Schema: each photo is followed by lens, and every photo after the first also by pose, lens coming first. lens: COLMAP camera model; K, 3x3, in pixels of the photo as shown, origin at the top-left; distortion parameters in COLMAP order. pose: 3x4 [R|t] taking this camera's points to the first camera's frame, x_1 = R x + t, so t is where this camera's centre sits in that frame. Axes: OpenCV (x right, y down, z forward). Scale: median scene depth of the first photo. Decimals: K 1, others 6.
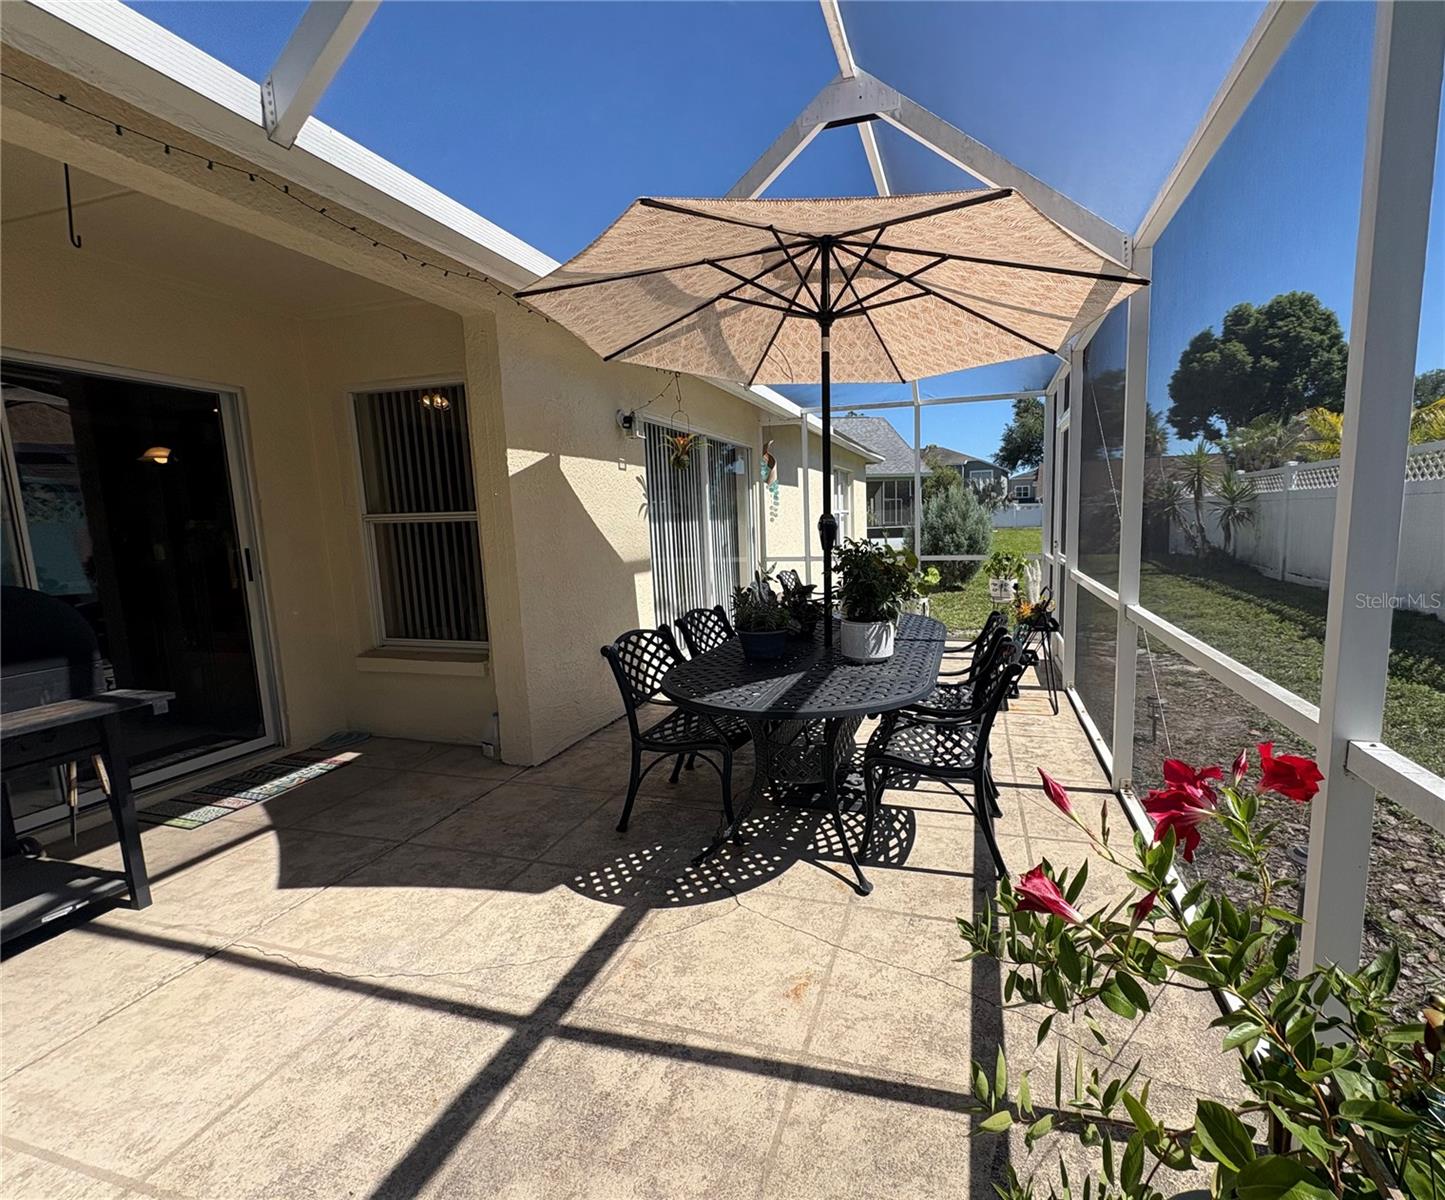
lens RADIAL K [[639.9, 0, 724.4], [0, 639.9, 623.7], [0, 0, 1]] dist [-0.002365, 0.000112]
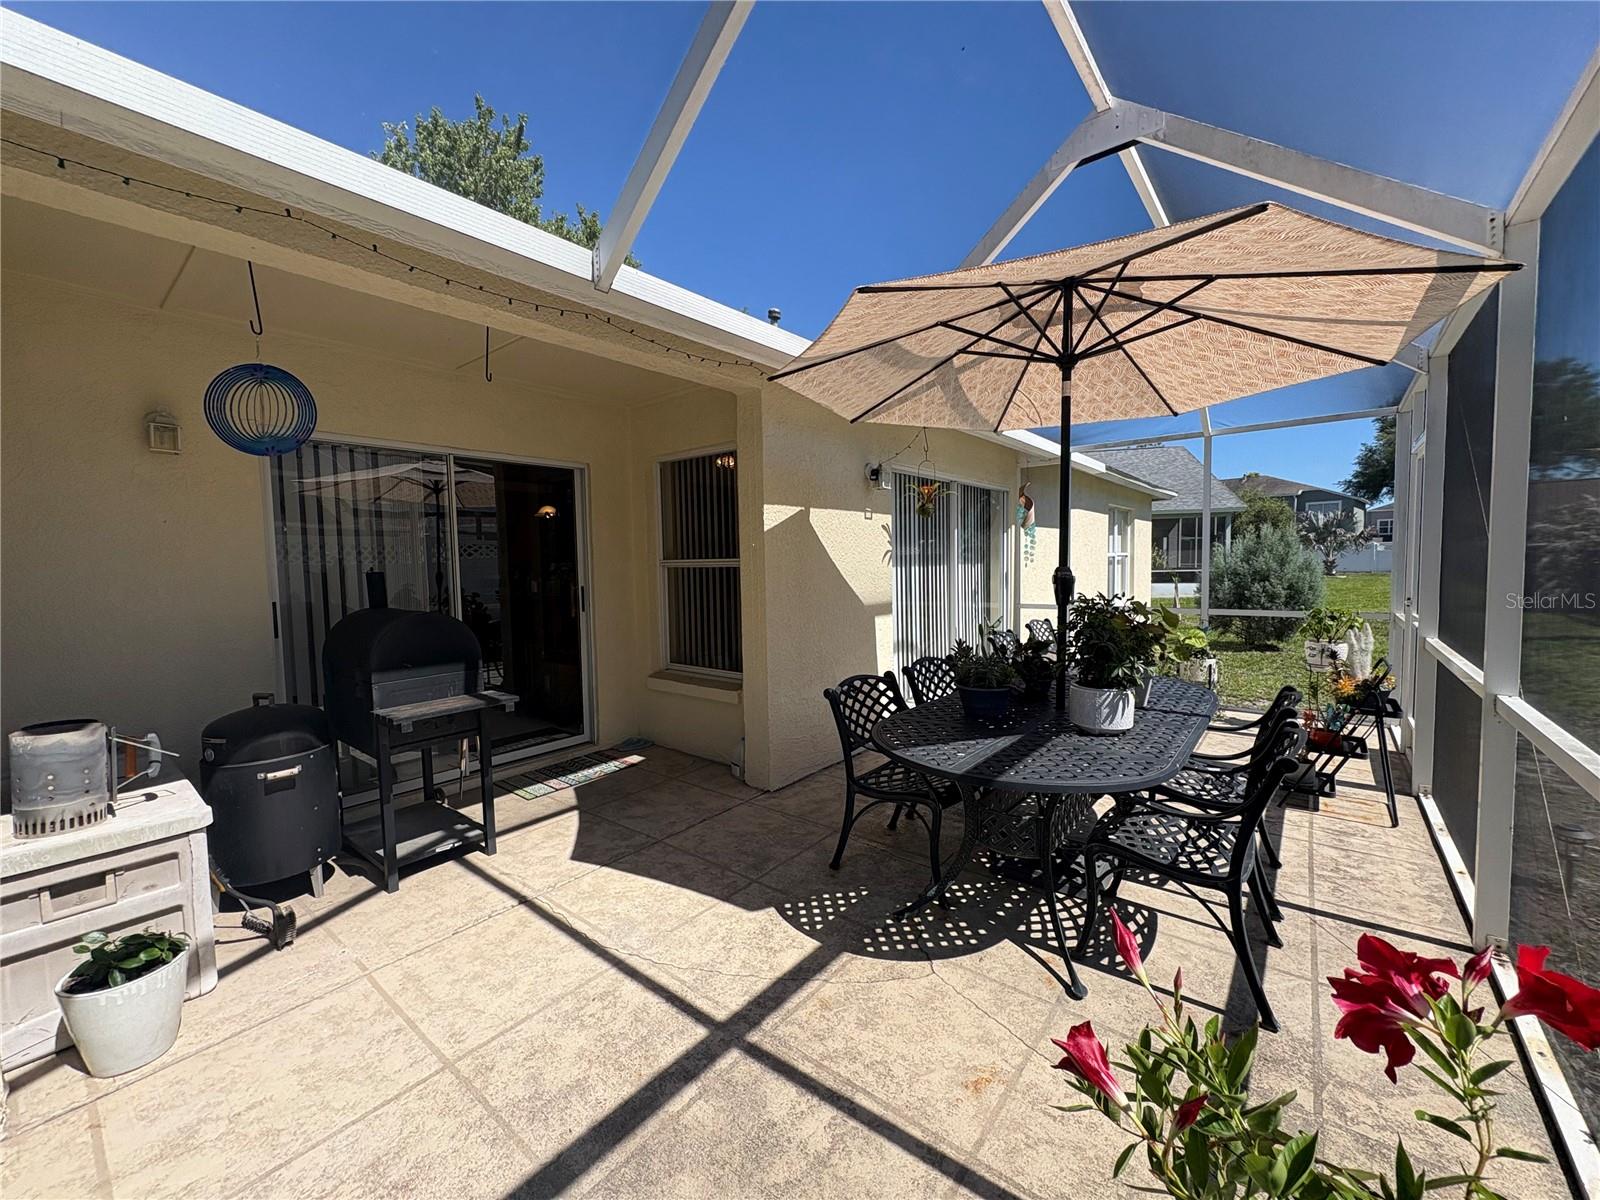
lens RADIAL K [[637.8, 0, 799.8], [0, 637.8, 599.9], [0, 0, 1]] dist [-0.002222, 0.000244]
pose [[0.912535, 0.032866, -0.407676, 0.196063], [-0.057763, 0.997132, -0.048909, -0.056844], [0.404899, 0.068180, 0.911816, 0.002903]]
